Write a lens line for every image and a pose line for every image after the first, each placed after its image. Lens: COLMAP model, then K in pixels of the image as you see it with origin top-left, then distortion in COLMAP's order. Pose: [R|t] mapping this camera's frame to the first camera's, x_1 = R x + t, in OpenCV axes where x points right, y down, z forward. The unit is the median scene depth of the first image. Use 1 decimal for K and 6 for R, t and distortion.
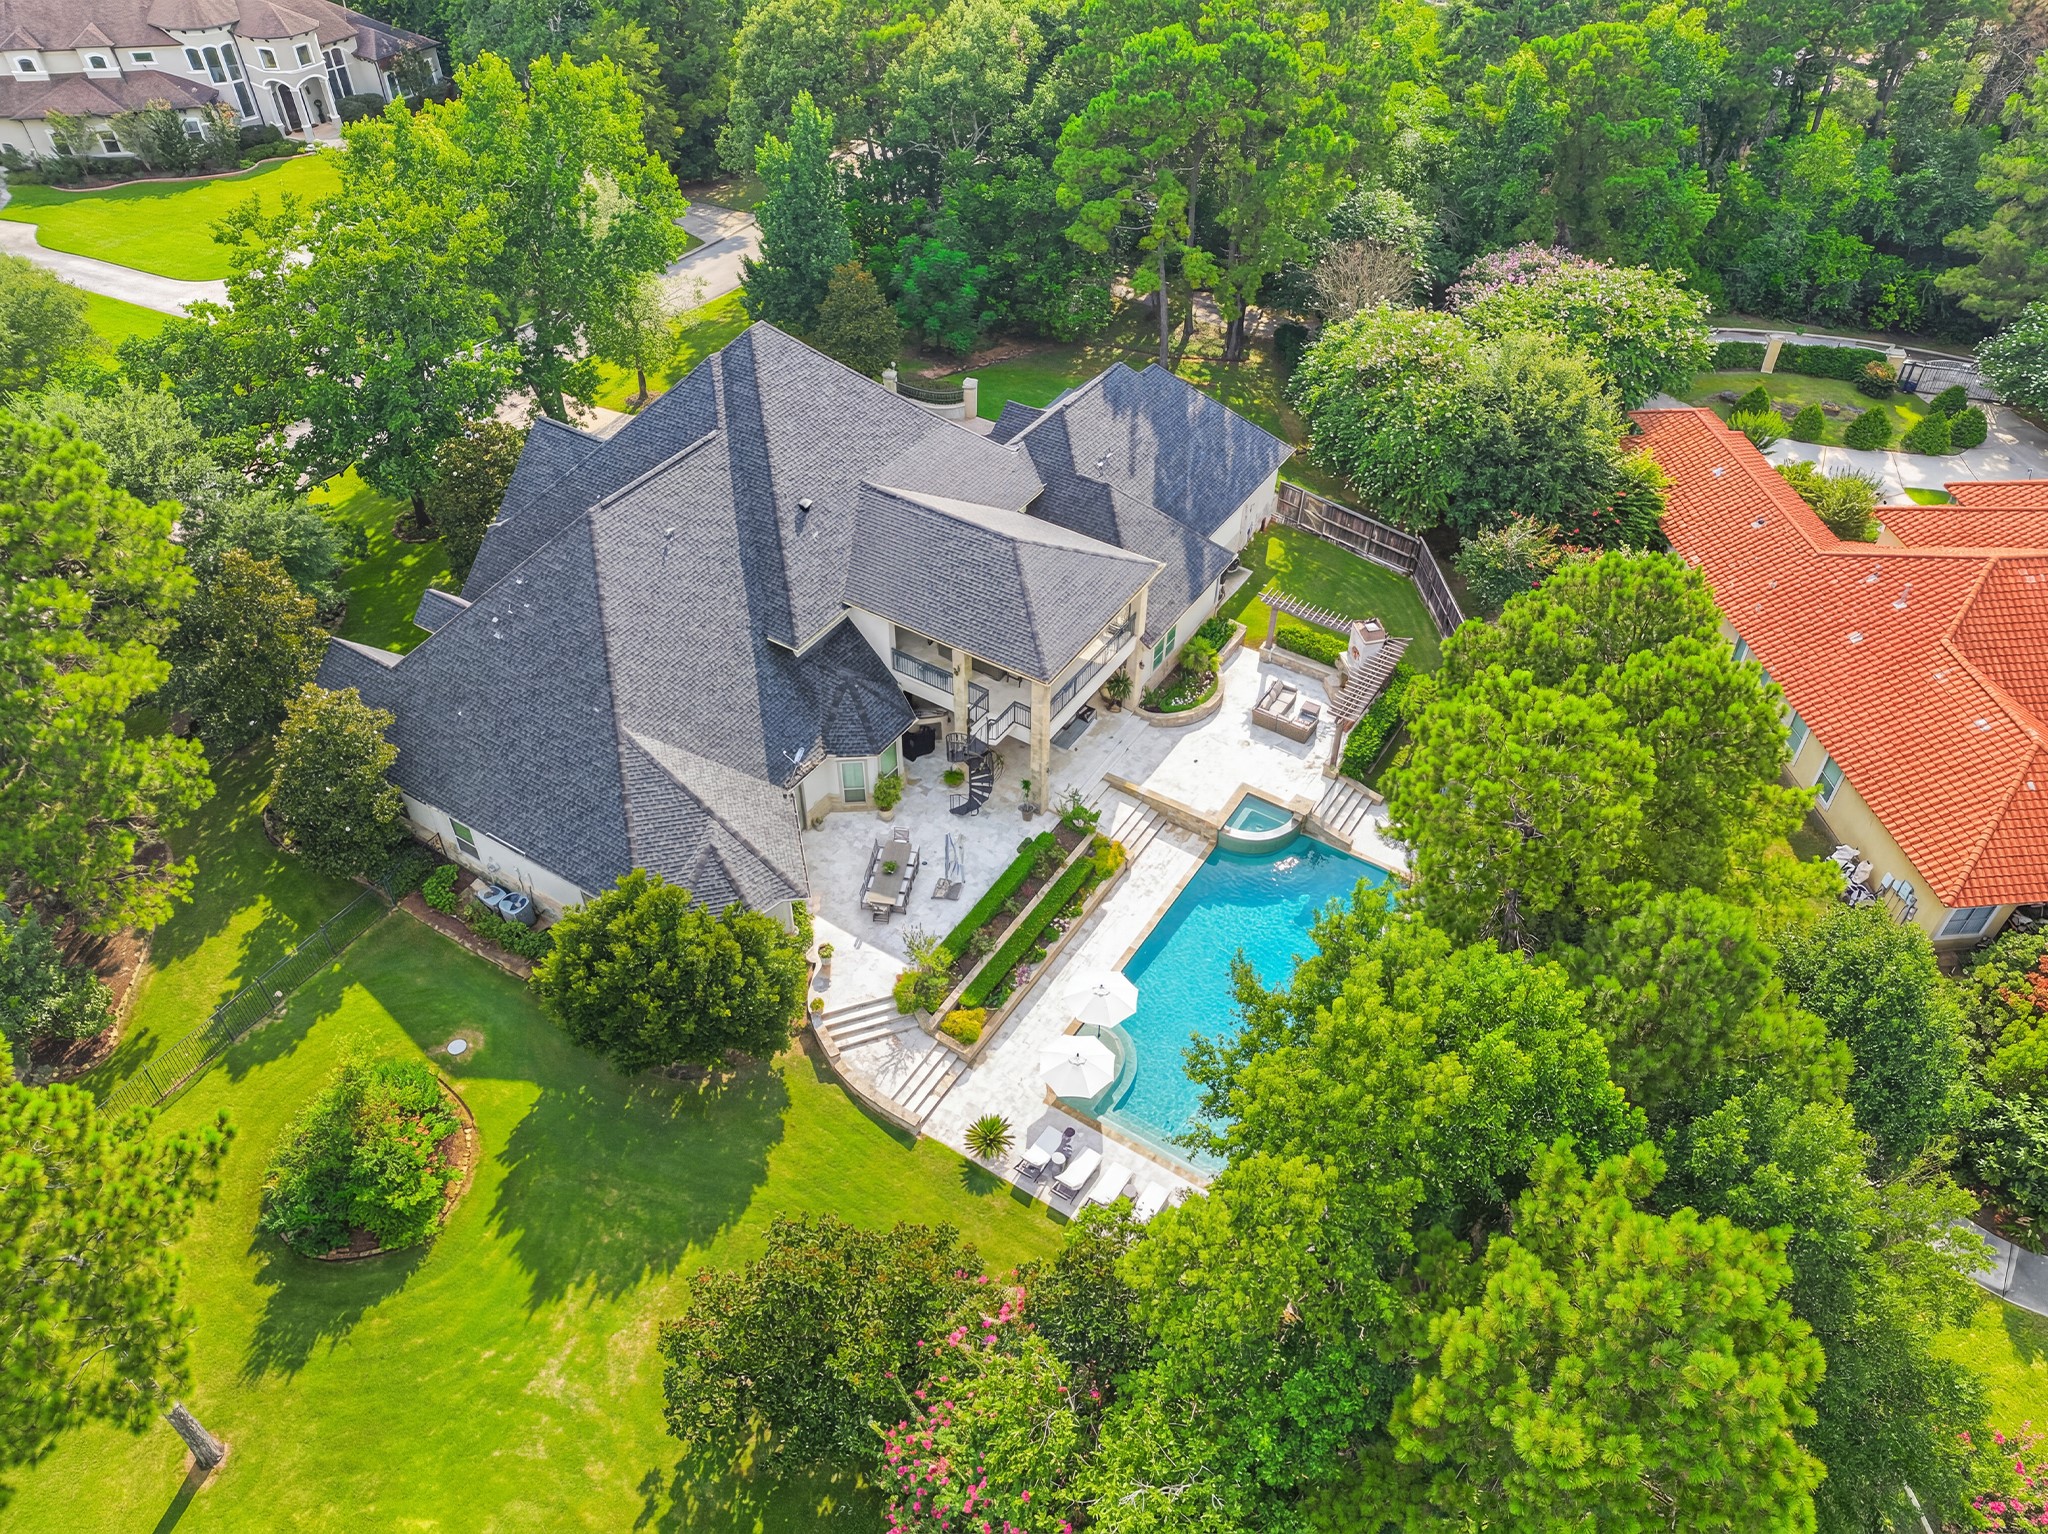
lens RADIAL K [[1445.8, 0, 1019.3], [0, 1445.8, 763.1], [0, 0, 1]] dist [0.040557, 0.003010]
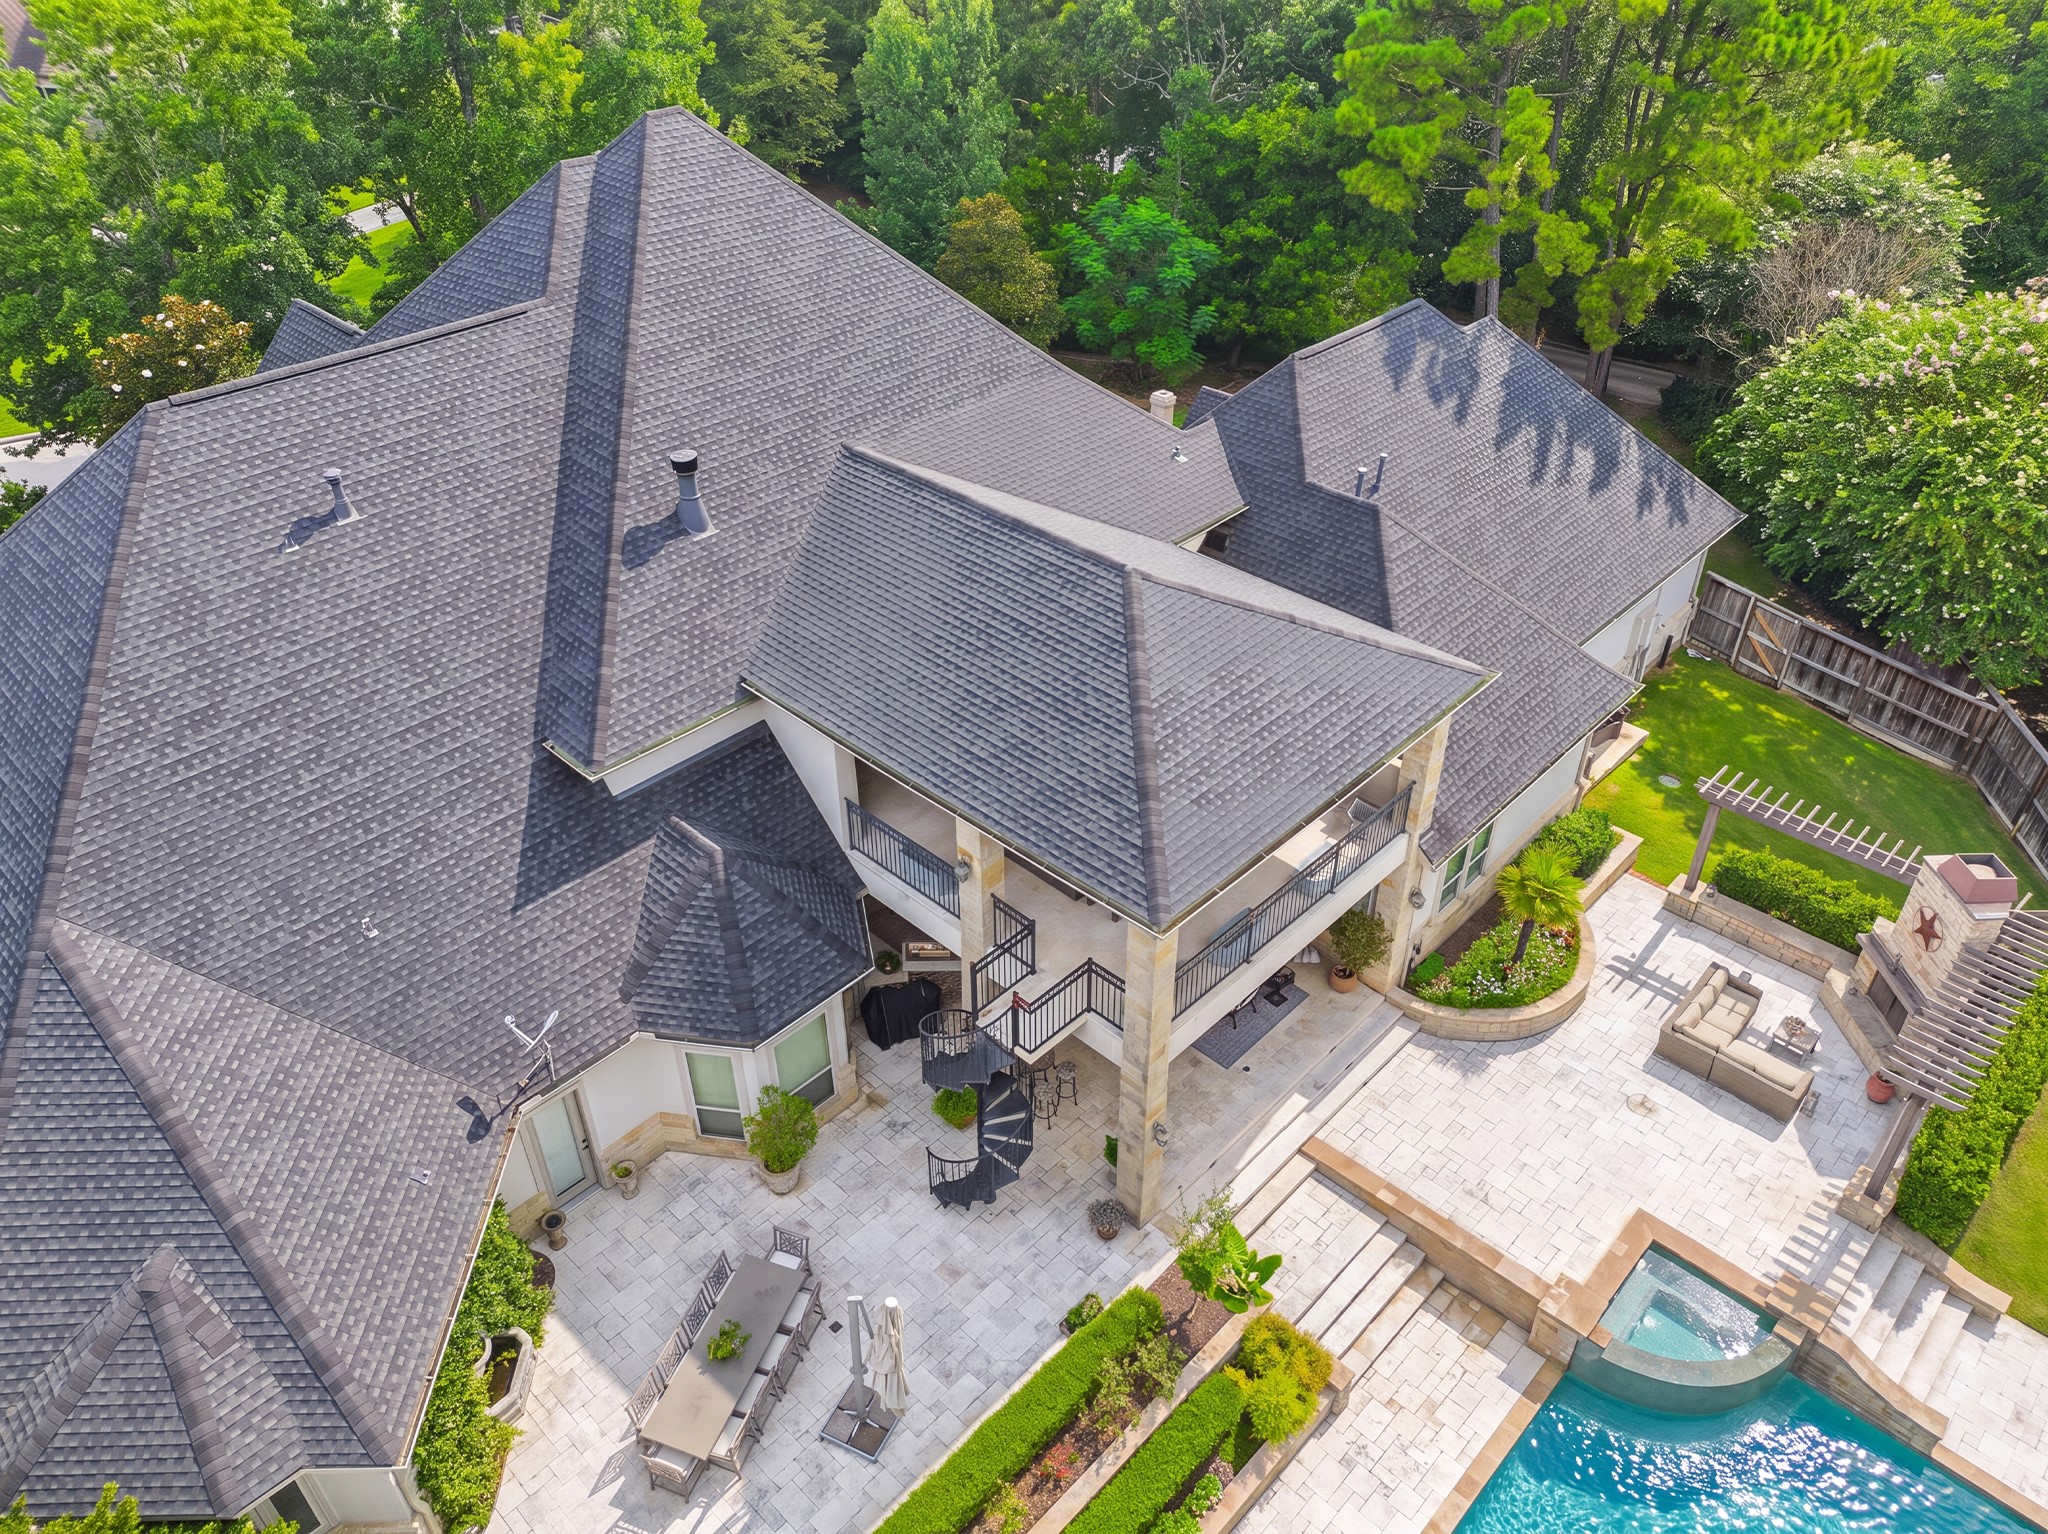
lens RADIAL K [[1445.8, 0, 1021.6], [0, 1445.8, 775.7], [0, 0, 1]] dist [0.040557, 0.003010]
pose [[0.980207, 0.102867, -0.169153, 0.038805], [-0.120597, 0.987843, -0.098098, -0.048418], [0.157005, 0.116555, 0.980696, 0.560803]]
